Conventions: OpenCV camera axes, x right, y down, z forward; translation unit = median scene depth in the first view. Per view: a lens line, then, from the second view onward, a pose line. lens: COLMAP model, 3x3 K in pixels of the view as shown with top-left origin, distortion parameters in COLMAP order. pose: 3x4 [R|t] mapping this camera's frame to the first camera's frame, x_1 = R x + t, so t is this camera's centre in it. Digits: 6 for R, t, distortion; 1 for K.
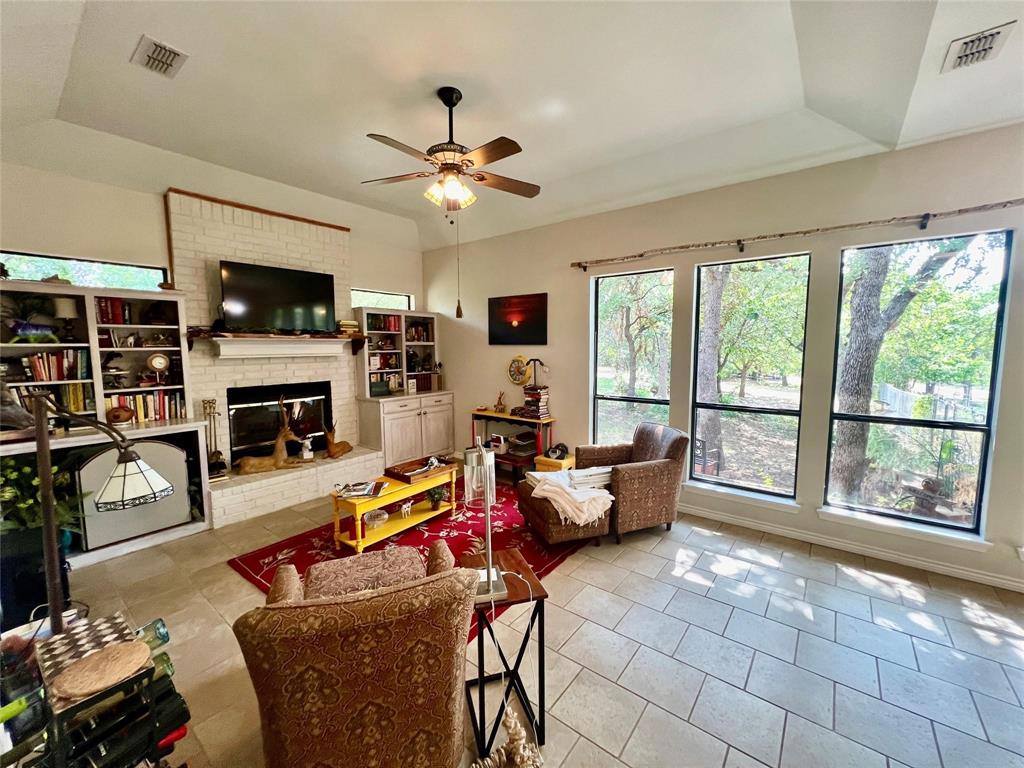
lens RADIAL K [[414.5, 0, 511.5], [0, 414.5, 384.4], [0, 0, 1]] dist [-0.000079, 0.000132]
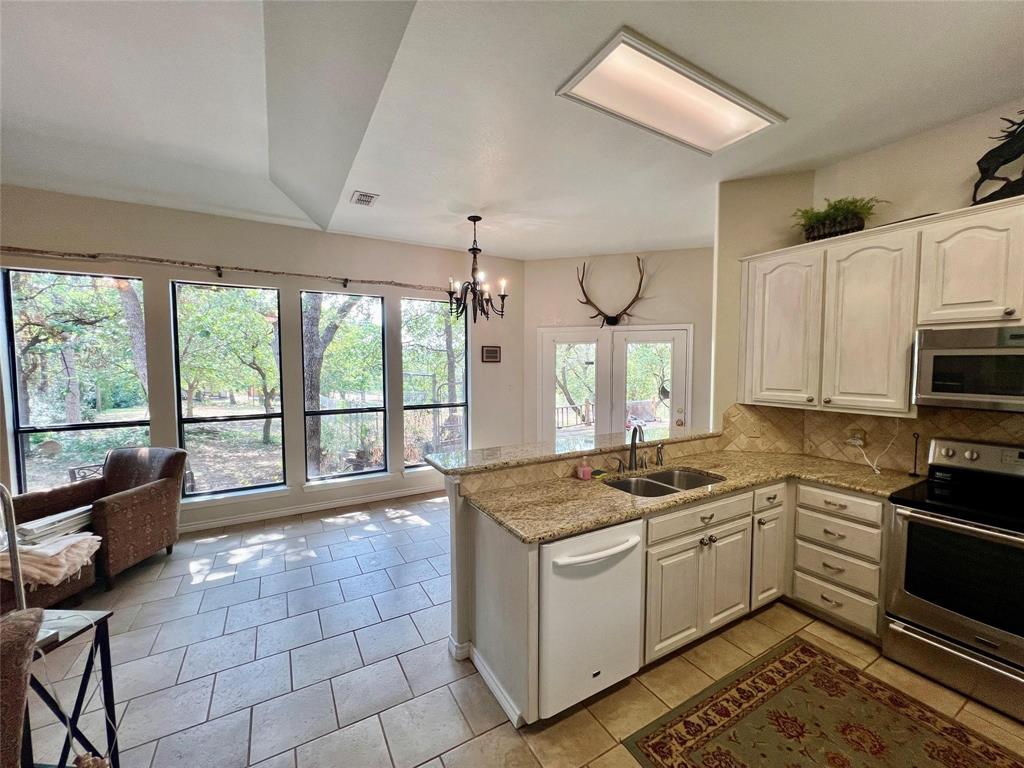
lens RADIAL K [[414.5, 0, 514.3], [0, 414.5, 389.3], [0, 0, 1]] dist [-0.000079, 0.000132]
pose [[0.371483, -0.057827, 0.926637, -0.209241], [0.089373, 0.995651, 0.026305, 0.023166], [-0.924128, 0.073044, 0.375036, -0.131603]]
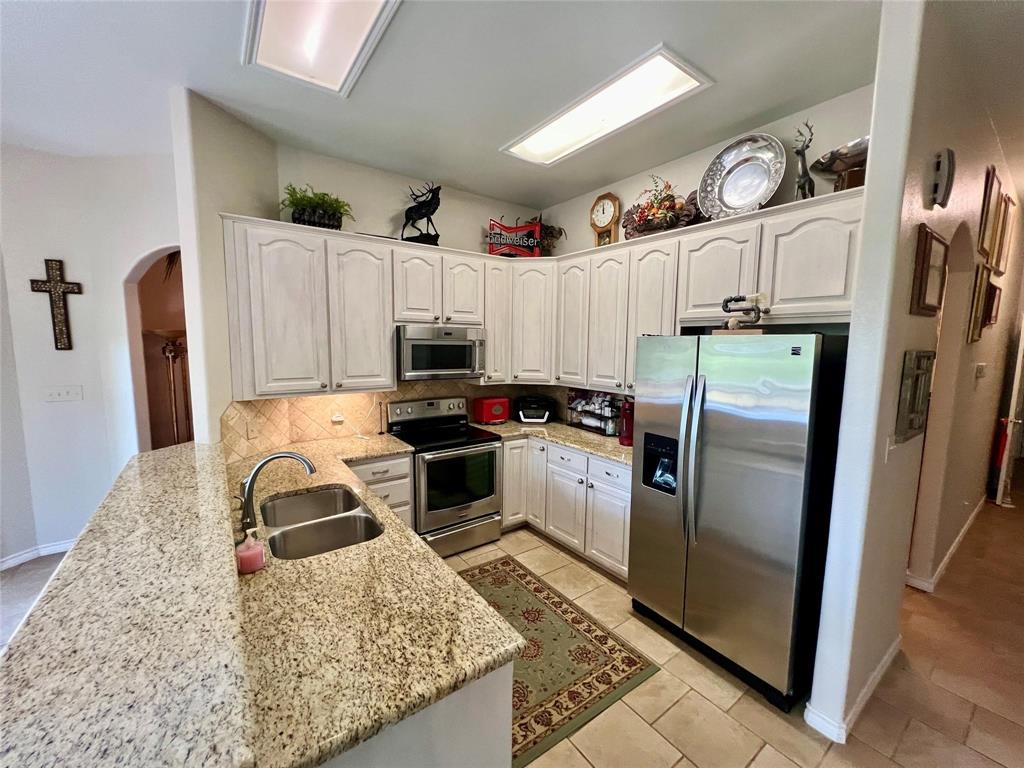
lens RADIAL K [[414.5, 0, 512.5], [0, 414.5, 383.6], [0, 0, 1]] dist [-0.000079, 0.000132]
pose [[-0.961002, -0.041498, 0.273411, 0.429784], [0.013897, 0.980181, 0.197614, -0.094665], [-0.276193, 0.193707, -0.941379, 0.623363]]
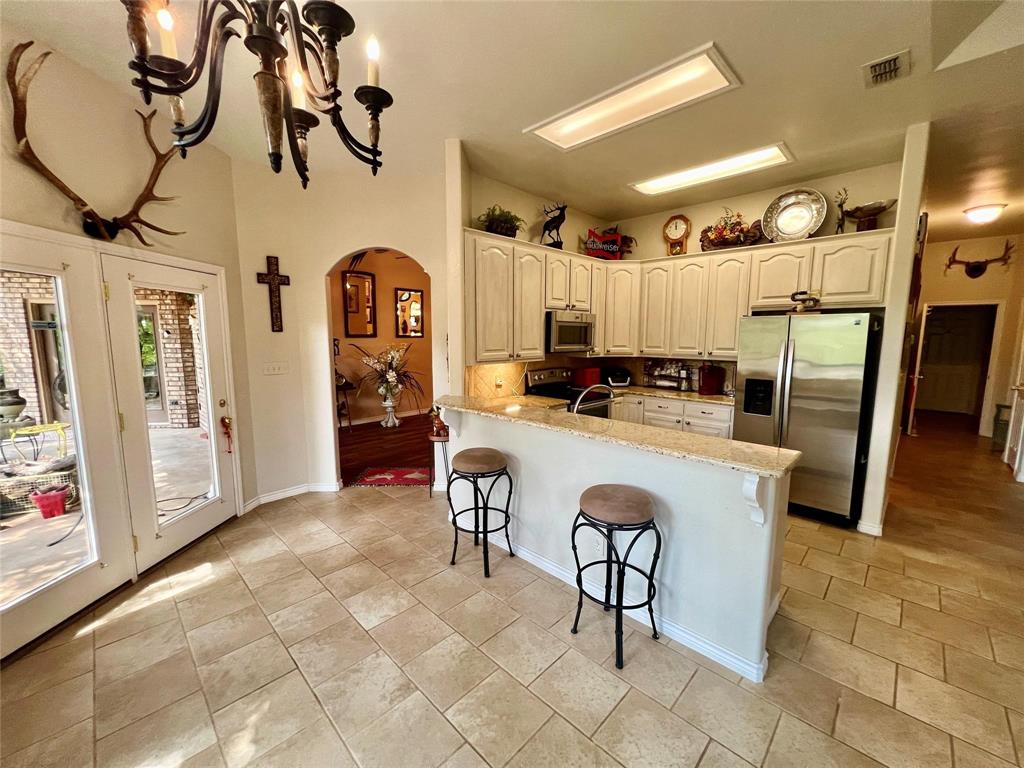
lens RADIAL K [[414.5, 0, 512.7], [0, 414.5, 383.4], [0, 0, 1]] dist [-0.000079, 0.000132]
pose [[-0.993691, -0.017933, 0.110710, 1.208364], [0.006740, 0.975801, 0.218558, -0.108759], [-0.111950, 0.217925, -0.969523, 1.336849]]
